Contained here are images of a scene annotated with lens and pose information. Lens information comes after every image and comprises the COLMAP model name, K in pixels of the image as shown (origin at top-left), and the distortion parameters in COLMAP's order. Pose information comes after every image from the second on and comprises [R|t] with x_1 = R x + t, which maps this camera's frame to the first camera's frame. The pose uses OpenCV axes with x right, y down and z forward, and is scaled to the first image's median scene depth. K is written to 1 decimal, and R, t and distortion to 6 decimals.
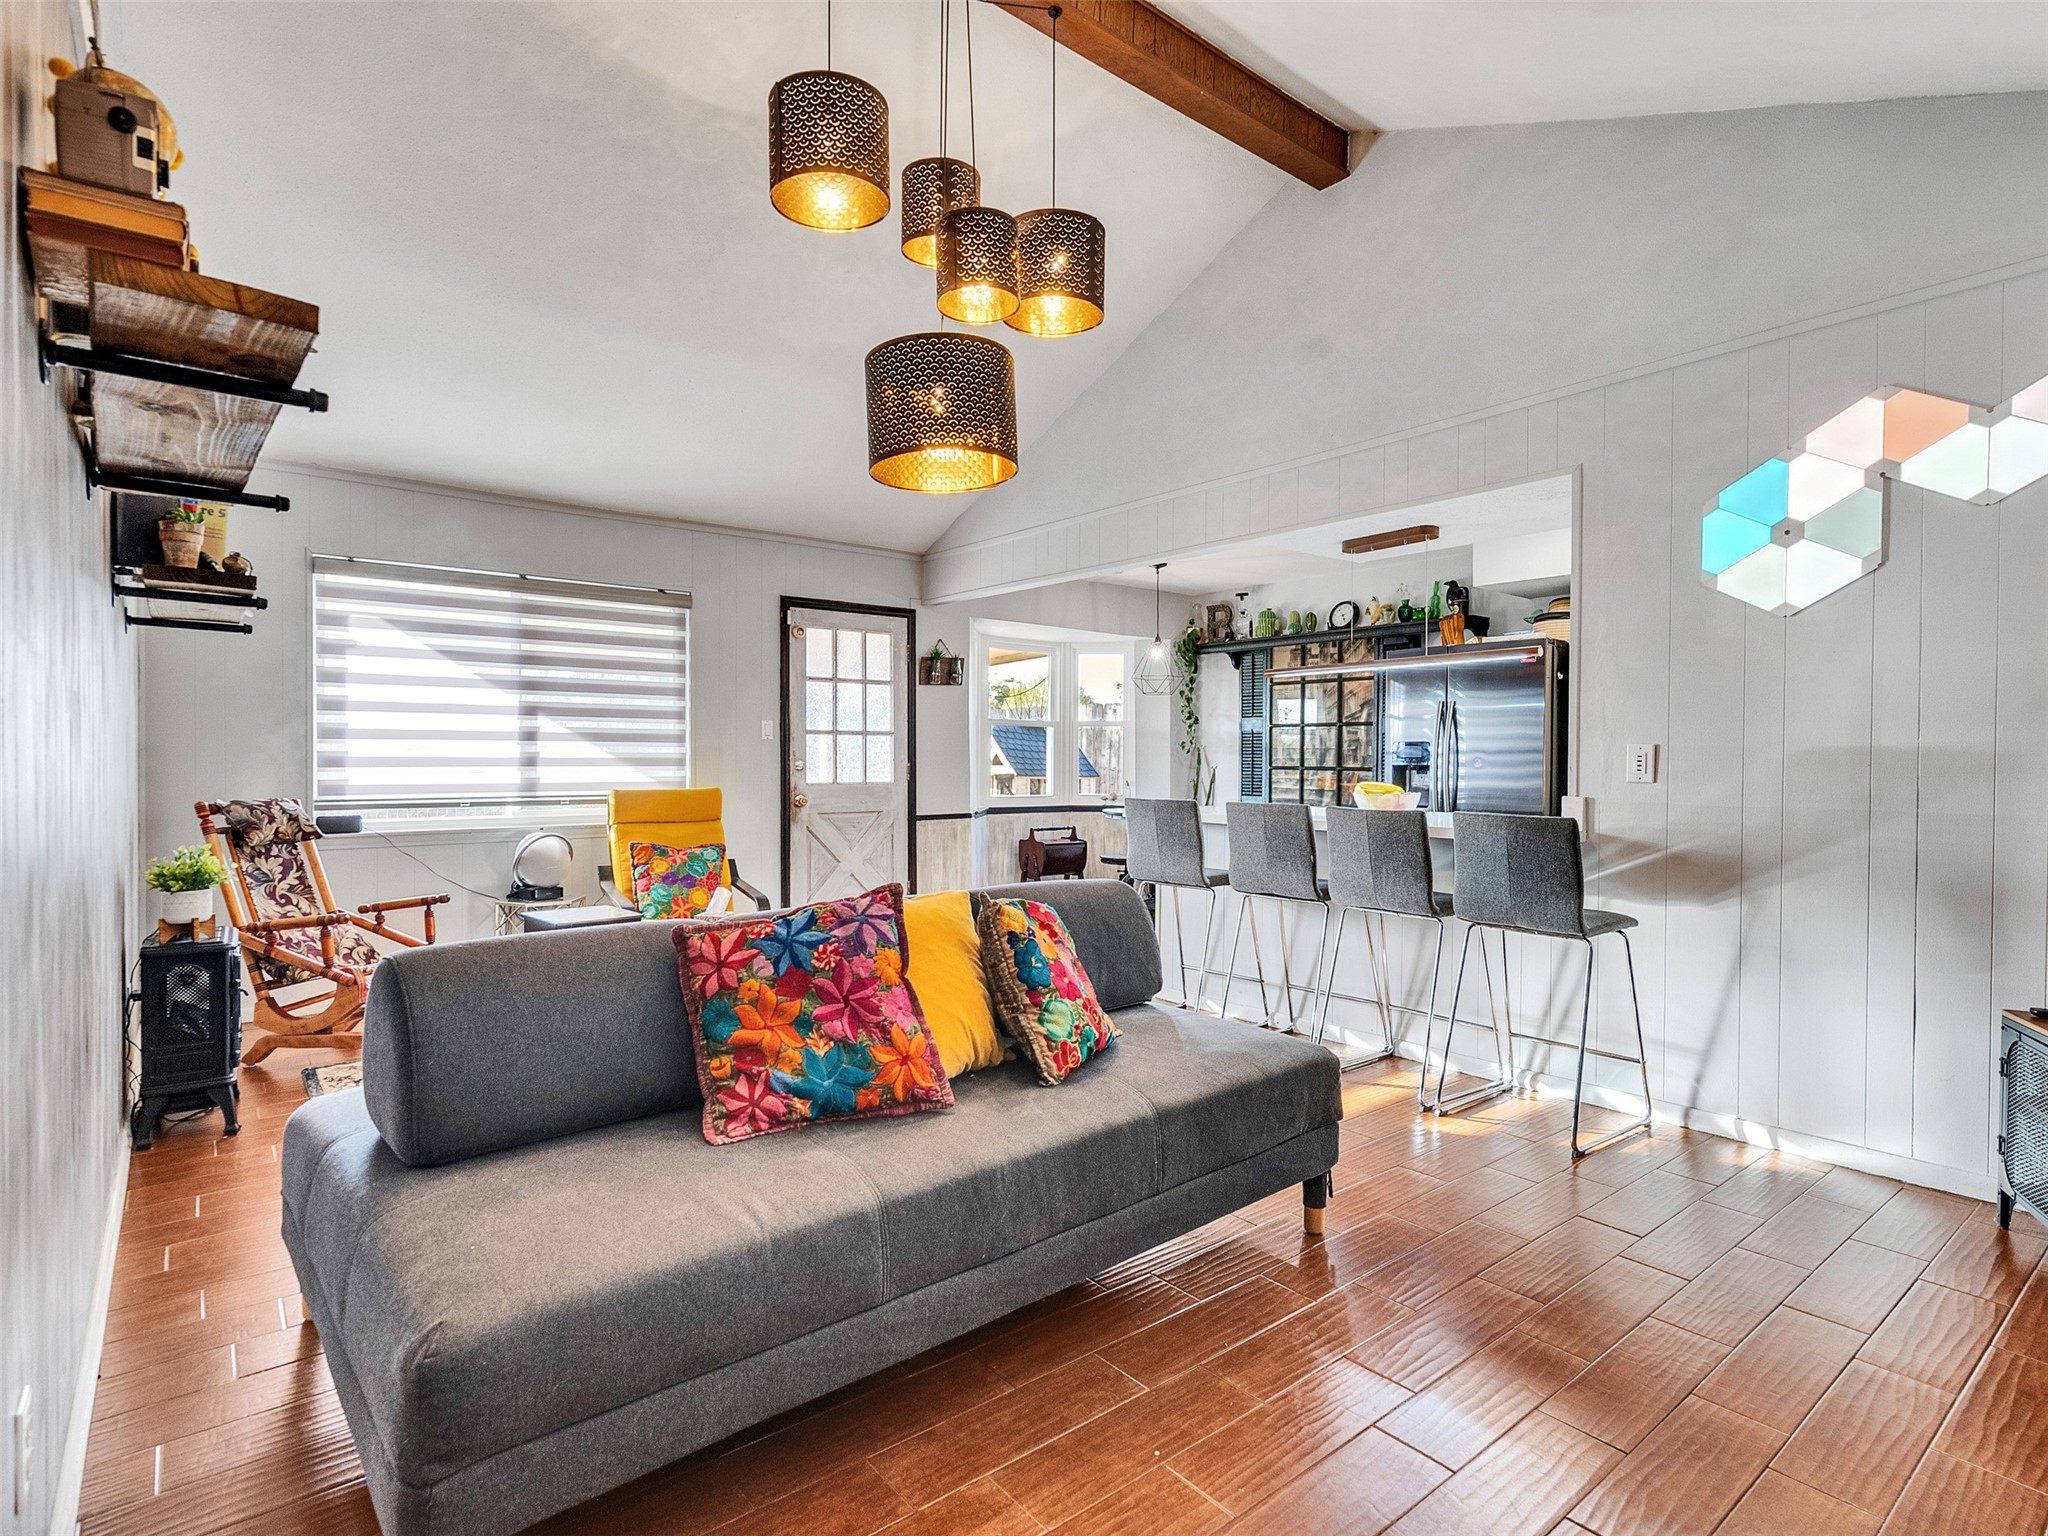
lens RADIAL K [[1044.8, 0, 1018.4], [0, 1044.8, 766.4], [0, 0, 1]] dist [-0.005841, 0.002660]
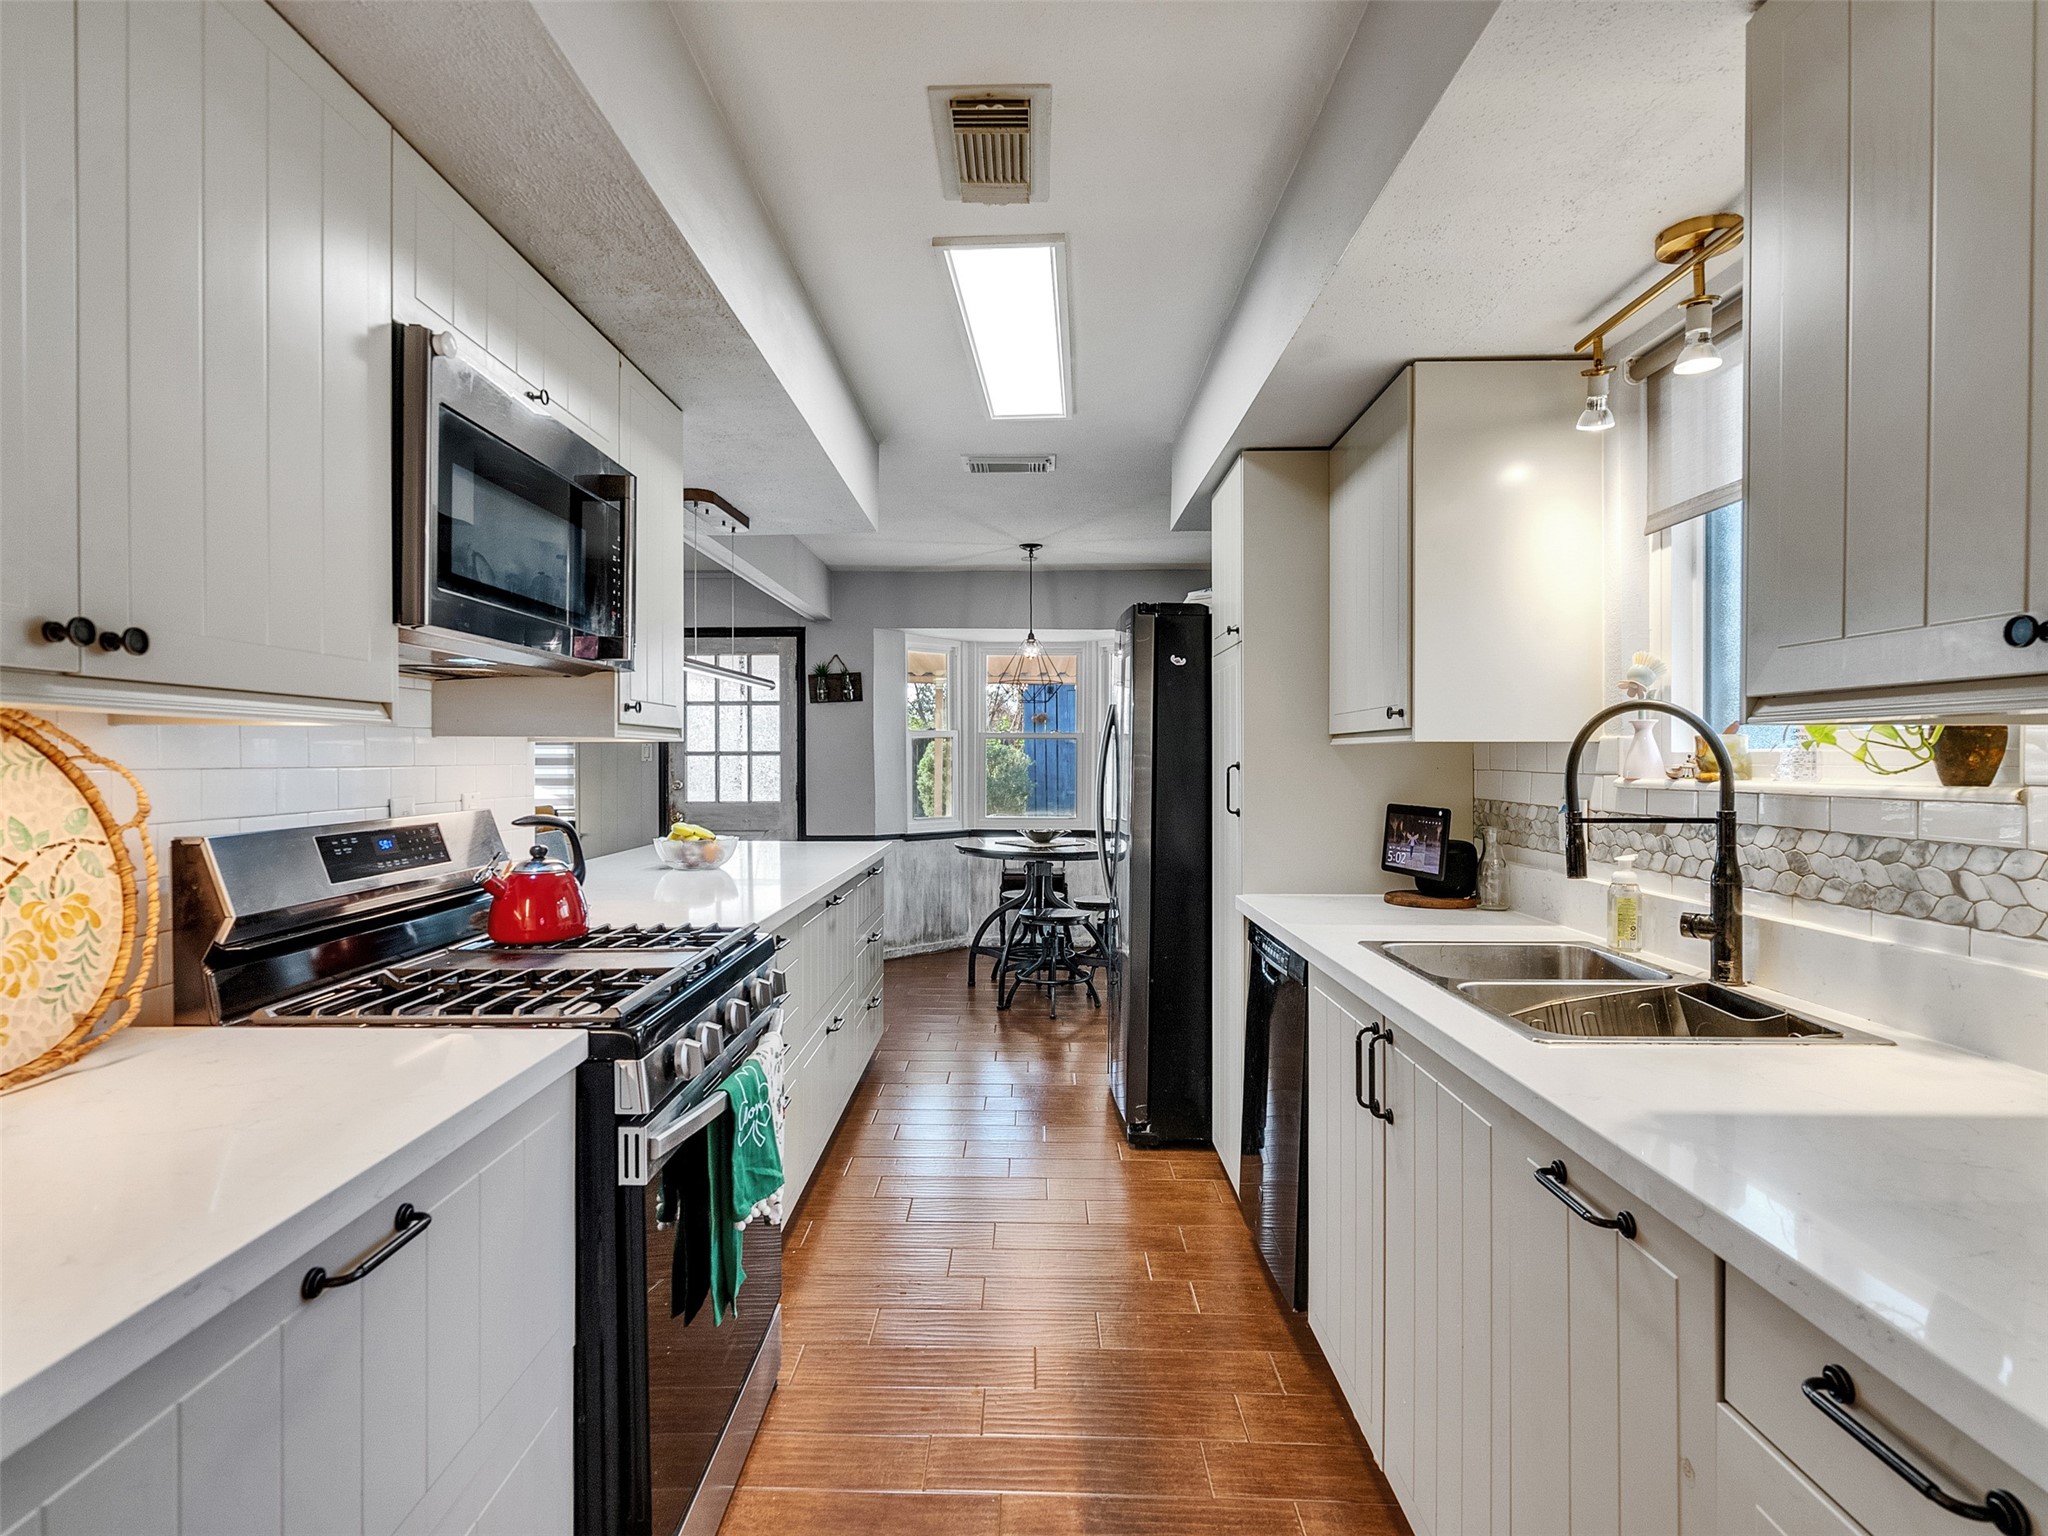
lens RADIAL K [[1044.8, 0, 1016.7], [0, 1044.8, 765.4], [0, 0, 1]] dist [-0.005841, 0.002660]
pose [[0.771704, 0.000066, -0.635982, 0.629966], [-0.001610, 0.999997, -0.001850, -0.016774], [0.635980, 0.002451, 0.771702, 0.337676]]
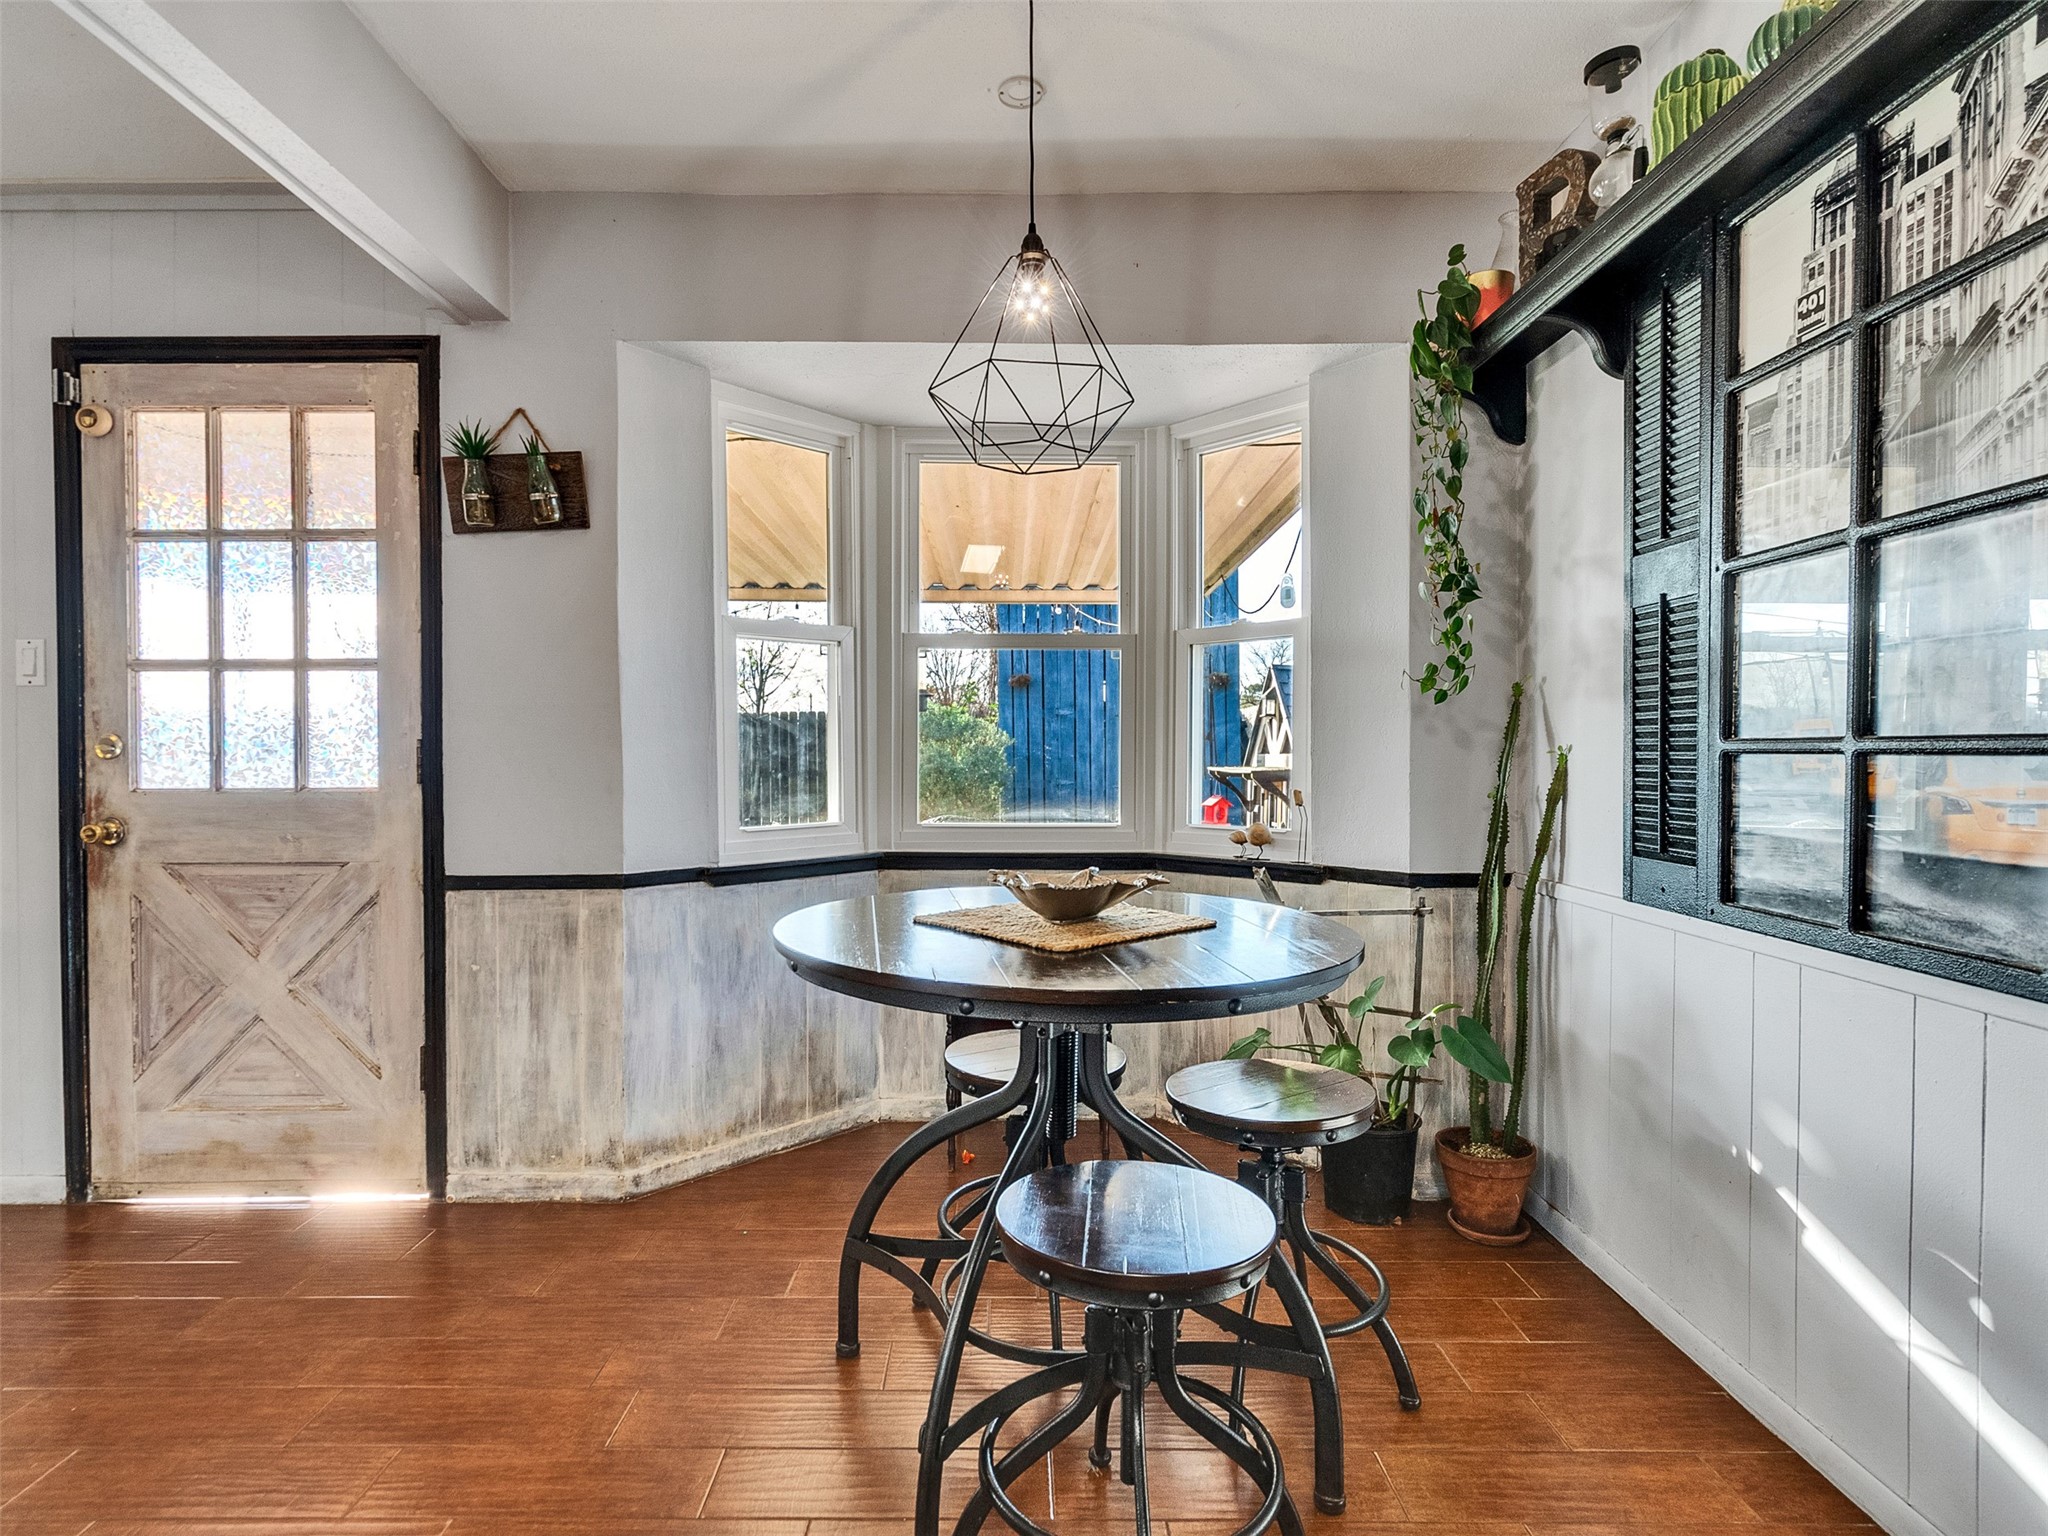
lens RADIAL K [[1044.8, 0, 1011.0], [0, 1044.8, 769.2], [0, 0, 1]] dist [-0.005841, 0.002660]
pose [[0.783765, 0.002605, -0.621052, 0.278357], [0.001027, 0.999984, 0.005490, 0.005362], [0.621056, -0.004941, 0.783750, 0.766450]]
